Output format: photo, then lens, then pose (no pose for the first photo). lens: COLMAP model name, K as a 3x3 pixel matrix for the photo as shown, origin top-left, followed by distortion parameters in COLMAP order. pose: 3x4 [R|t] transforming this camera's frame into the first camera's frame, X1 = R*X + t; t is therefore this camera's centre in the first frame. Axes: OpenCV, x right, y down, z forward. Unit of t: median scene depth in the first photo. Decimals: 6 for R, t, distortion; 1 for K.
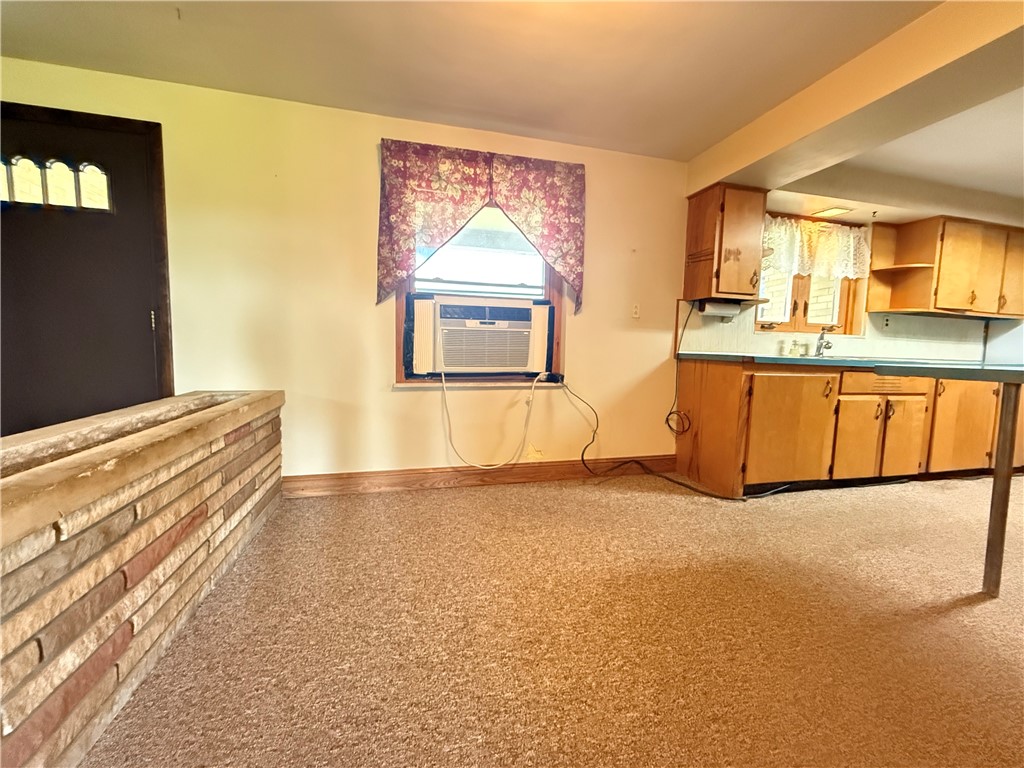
lens RADIAL K [[409.8, 0, 512.1], [0, 409.8, 383.6], [0, 0, 1]] dist [-0.000599, 0.000355]
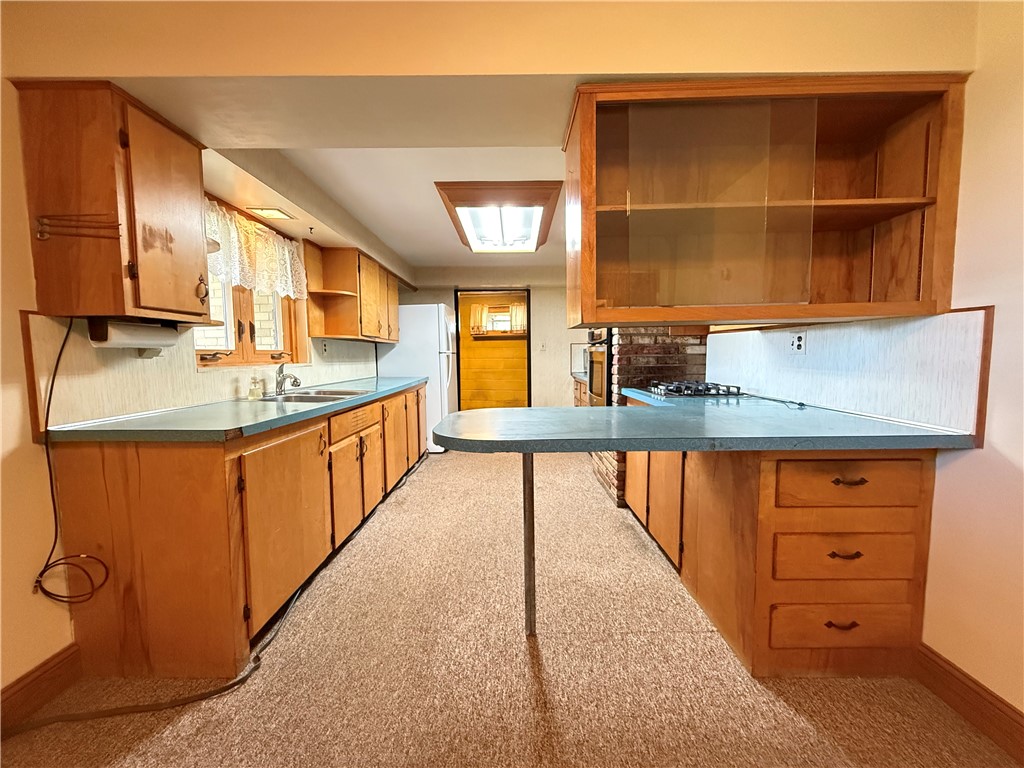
lens RADIAL K [[409.8, 0, 510.5], [0, 409.8, 383.9], [0, 0, 1]] dist [-0.000599, 0.000355]
pose [[0.260811, -0.097427, 0.960461, 0.121134], [0.098642, 0.992377, 0.073879, -0.118365], [-0.960337, 0.075474, 0.268433, 0.419985]]
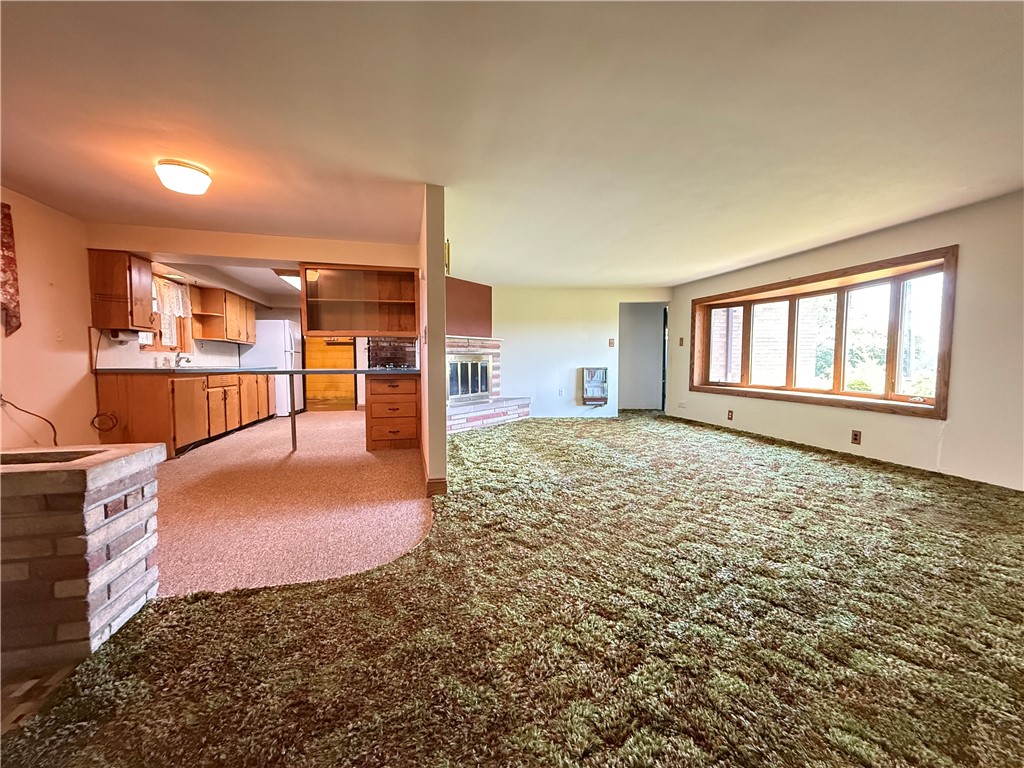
lens RADIAL K [[409.8, 0, 511.7], [0, 409.8, 383.3], [0, 0, 1]] dist [-0.000599, 0.000355]
pose [[0.018576, -0.074047, 0.997082, -0.923580], [0.087786, 0.993523, 0.072147, -0.008181], [-0.995966, 0.086189, 0.024956, -0.348218]]
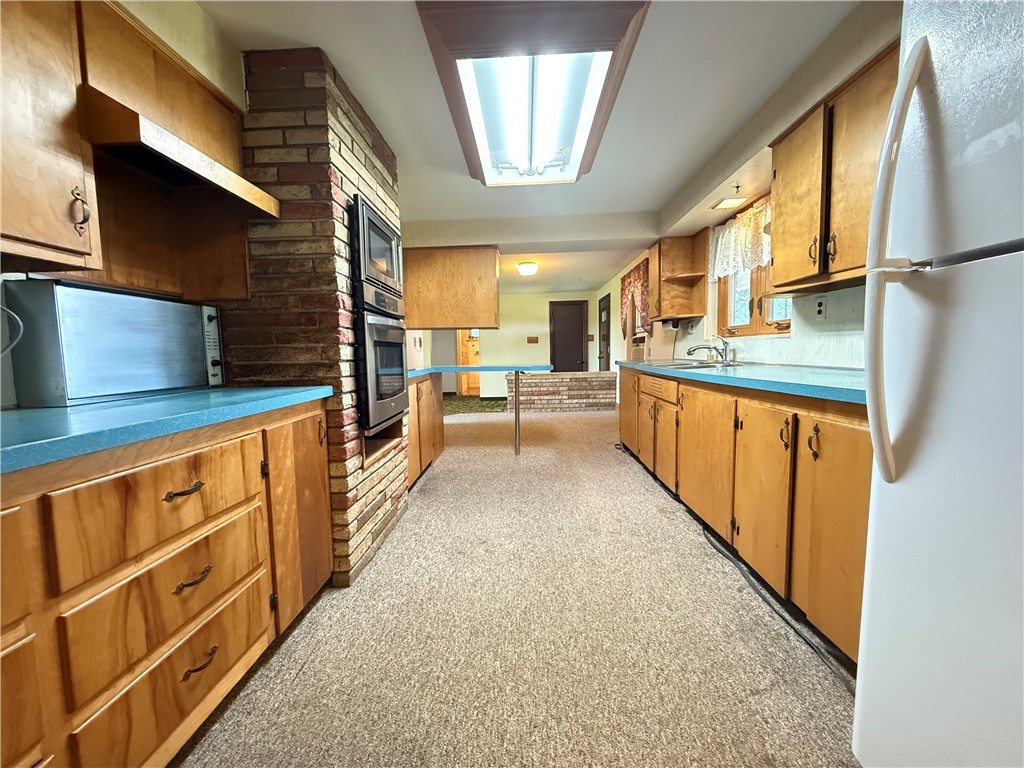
lens RADIAL K [[409.8, 0, 512.7], [0, 409.8, 385.4], [0, 0, 1]] dist [-0.000599, 0.000355]
pose [[-0.284276, 0.060906, -0.956806, 2.082110], [-0.069809, 0.994016, 0.084016, -0.070364], [0.956198, 0.090678, -0.278323, 0.954030]]
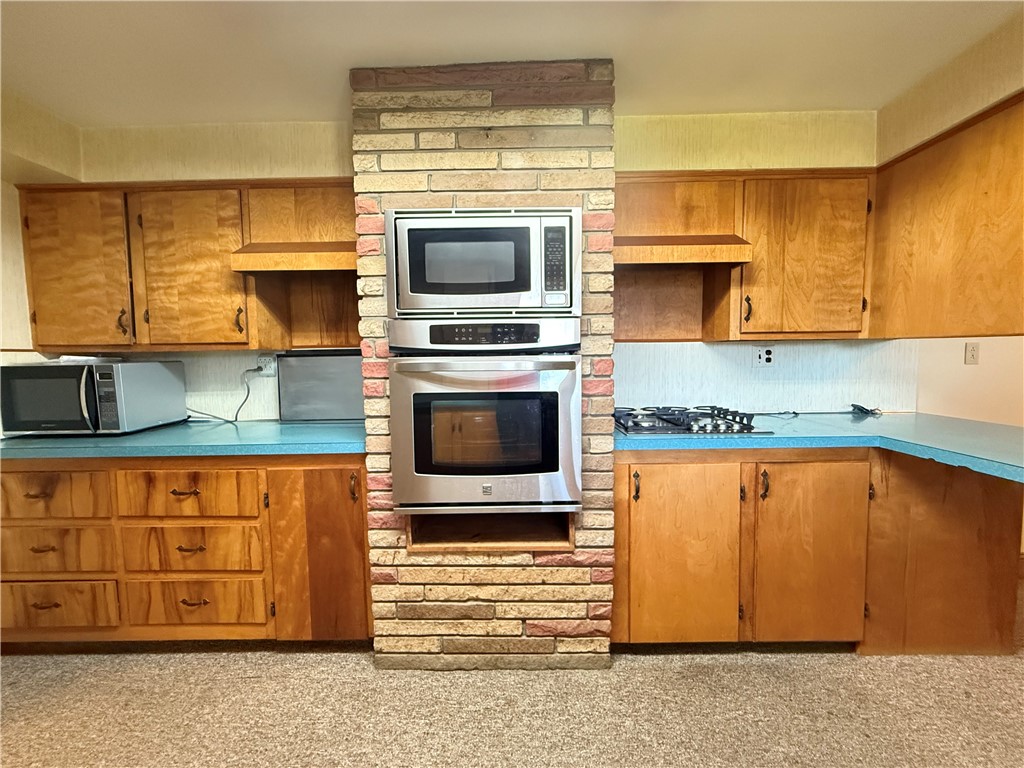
lens RADIAL K [[409.8, 0, 511.9], [0, 409.8, 384.8], [0, 0, 1]] dist [-0.000599, 0.000355]
pose [[-0.962025, -0.027600, 0.271563, 1.213967], [0.016090, 0.987411, 0.157356, -0.162459], [-0.272487, 0.155750, -0.949470, 0.986458]]
